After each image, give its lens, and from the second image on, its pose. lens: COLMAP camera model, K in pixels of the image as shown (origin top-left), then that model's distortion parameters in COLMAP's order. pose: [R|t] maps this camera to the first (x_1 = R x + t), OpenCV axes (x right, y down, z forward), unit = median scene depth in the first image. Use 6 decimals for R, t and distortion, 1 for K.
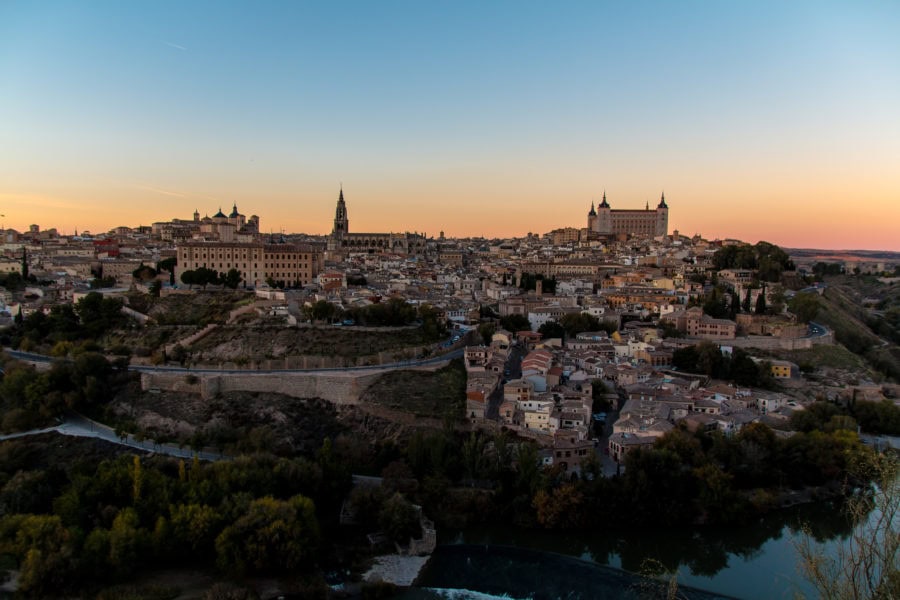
lens RADIAL K [[689.4, 0, 450.6], [0, 689.4, 303.4], [0, 0, 1]] dist [0.013705, -0.014677]
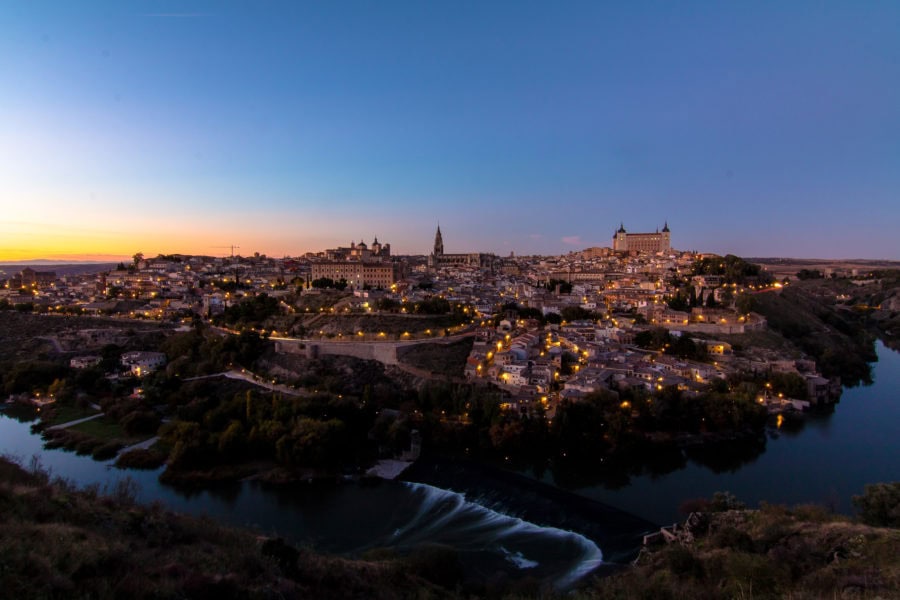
lens RADIAL K [[467.7, 0, 450.8], [0, 467.7, 293.7], [0, 0, 1]] dist [-0.005706, 0.000597]
pose [[0.980831, -0.003004, -0.194835, 0.183846], [-0.000012, 0.999880, -0.015475, 0.003103], [0.194858, 0.015181, 0.980714, -0.012585]]
